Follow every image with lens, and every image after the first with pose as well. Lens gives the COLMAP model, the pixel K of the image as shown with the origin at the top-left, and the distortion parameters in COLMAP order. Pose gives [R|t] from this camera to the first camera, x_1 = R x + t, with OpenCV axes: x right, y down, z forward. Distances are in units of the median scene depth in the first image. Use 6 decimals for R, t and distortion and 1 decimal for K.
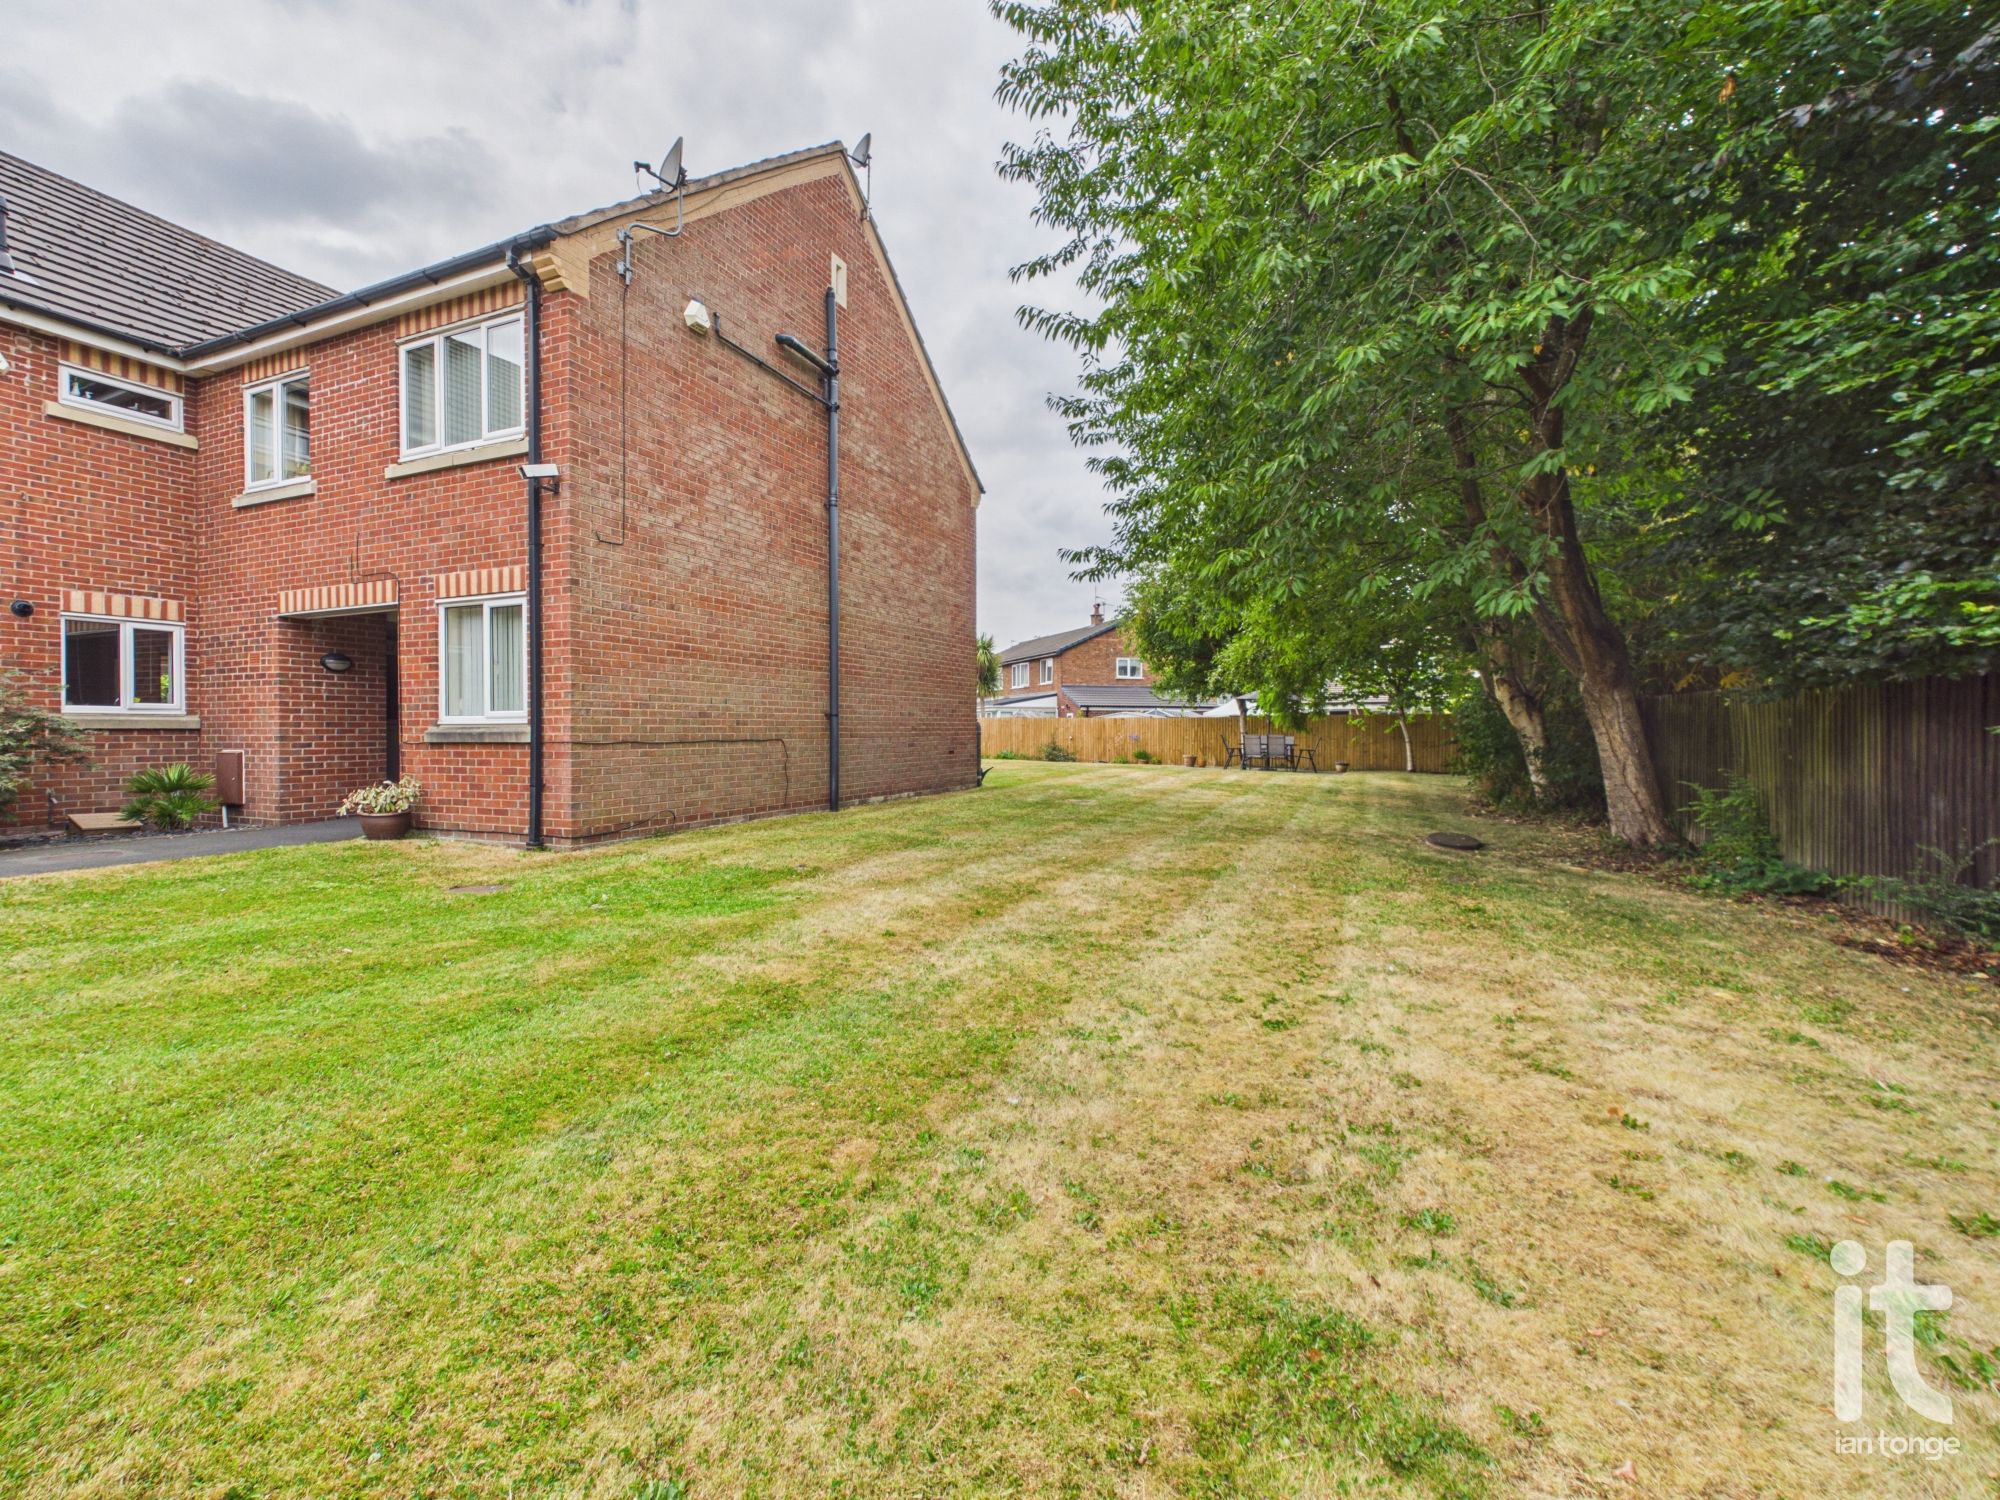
lens RADIAL K [[876.3, 0, 1001.5], [0, 876.3, 740.2], [0, 0, 1]] dist [0.000591, -0.000371]
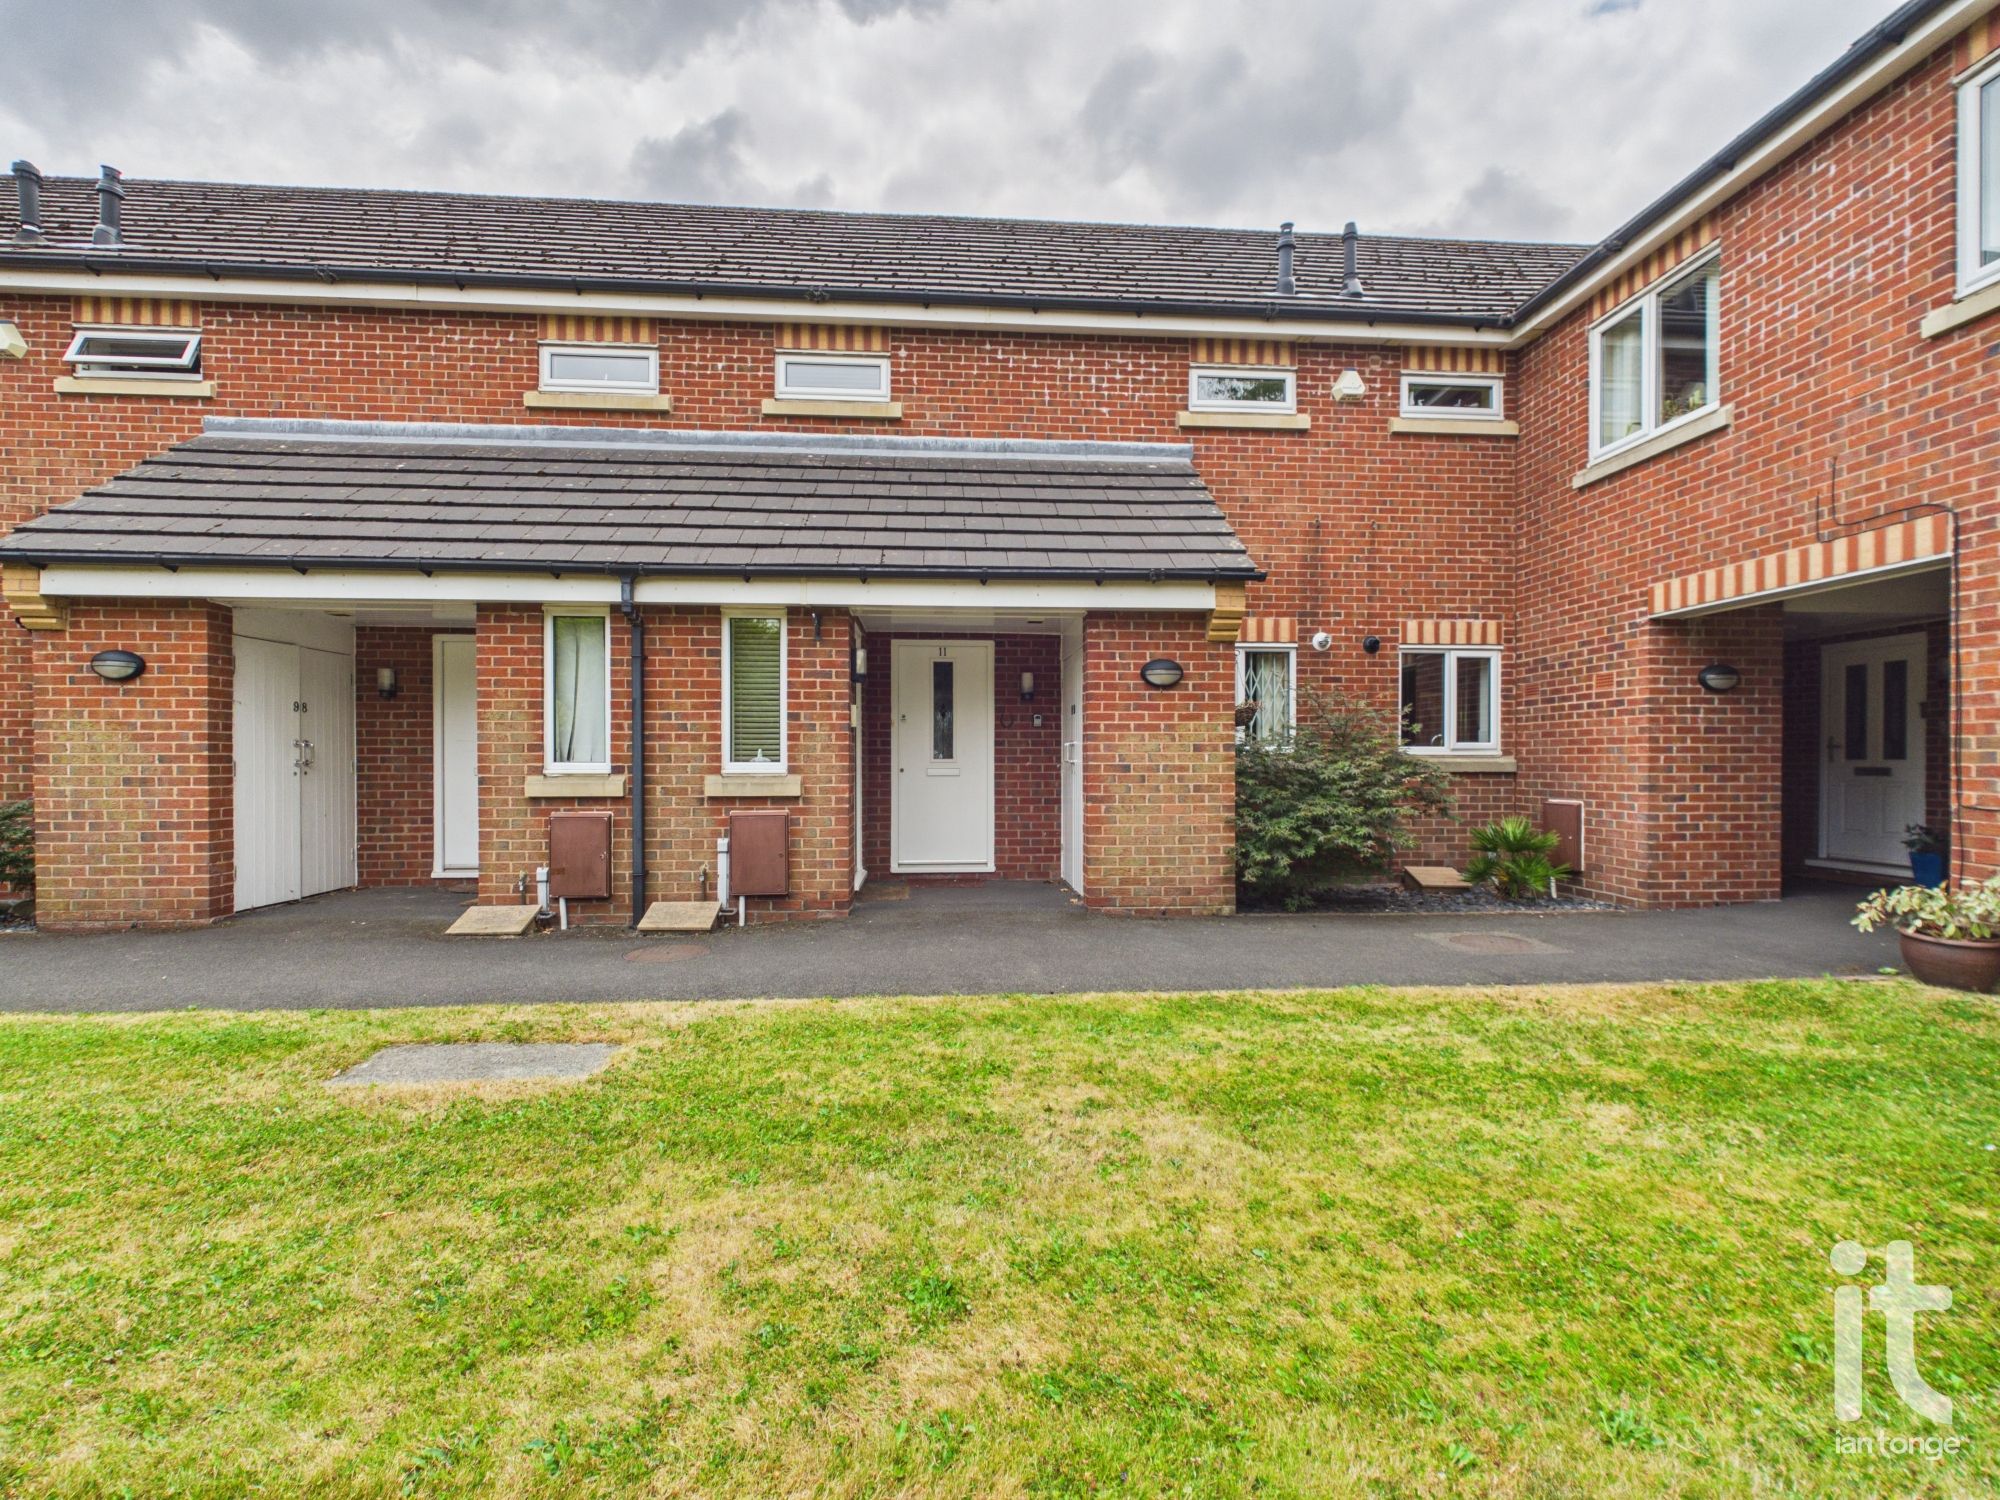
lens RADIAL K [[876.3, 0, 997.0], [0, 876.3, 785.4], [0, 0, 1]] dist [0.001291, -0.000427]
pose [[0.467568, 0.025381, -0.883592, -0.472184], [-0.010335, 0.999676, 0.023246, -0.016950], [0.883897, -0.001737, 0.467679, 0.204988]]
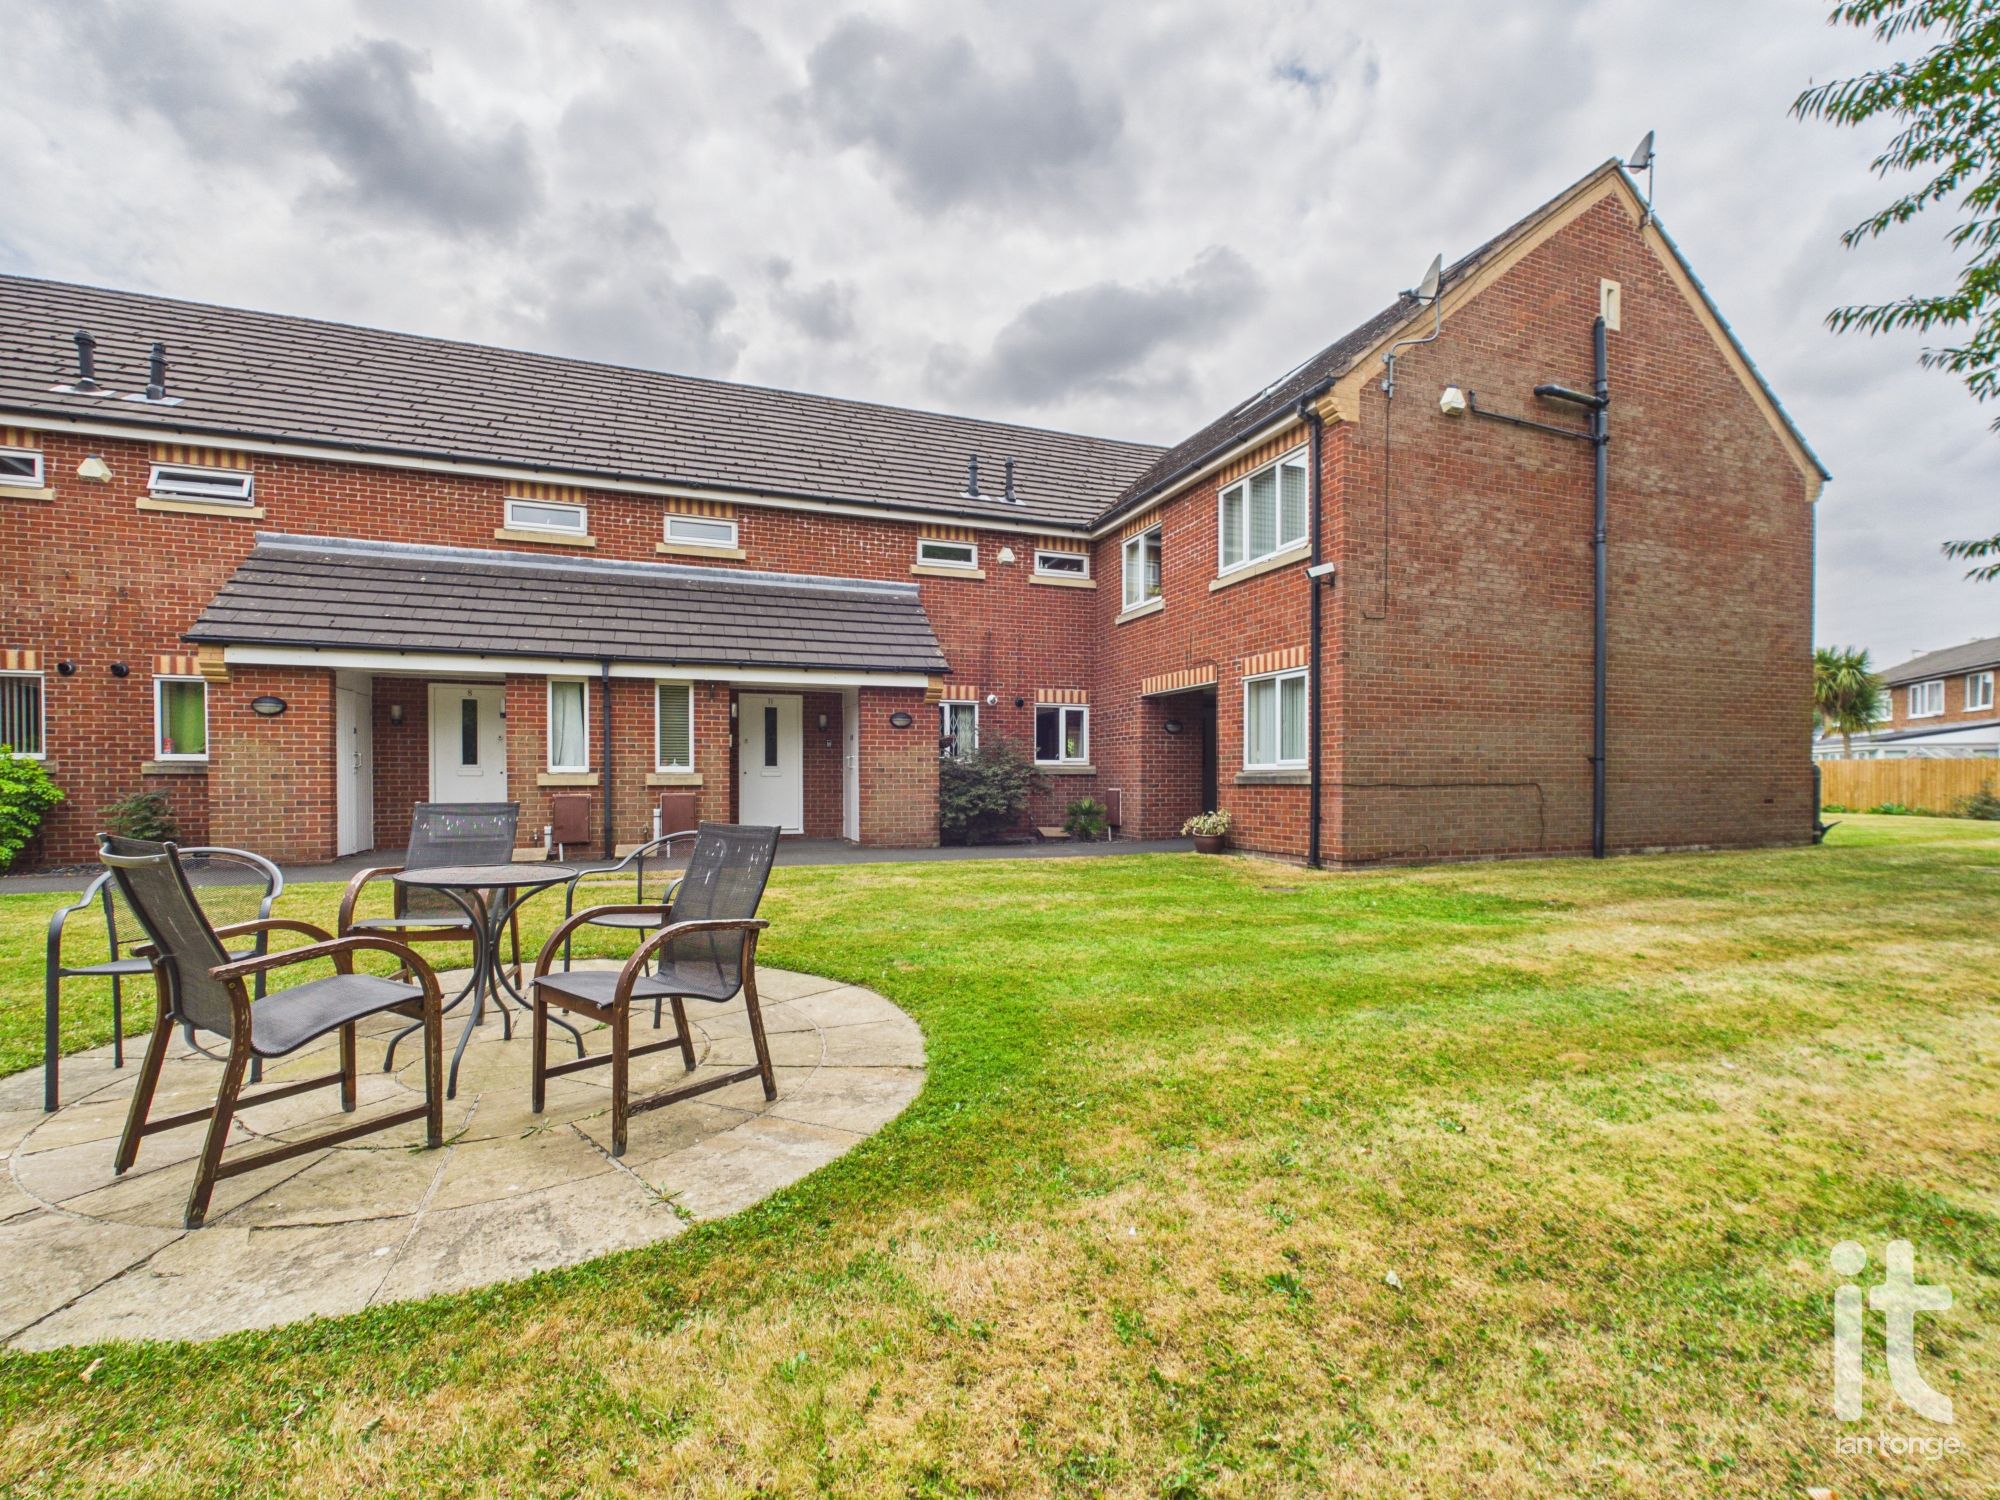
lens RADIAL K [[876.3, 0, 997.0], [0, 876.3, 785.4], [0, 0, 1]] dist [0.001291, -0.000427]
pose [[0.693737, 0.006769, -0.720197, 0.056709], [-0.008012, 0.999966, 0.001682, 0.005210], [0.720184, 0.004603, 0.693768, -0.189298]]
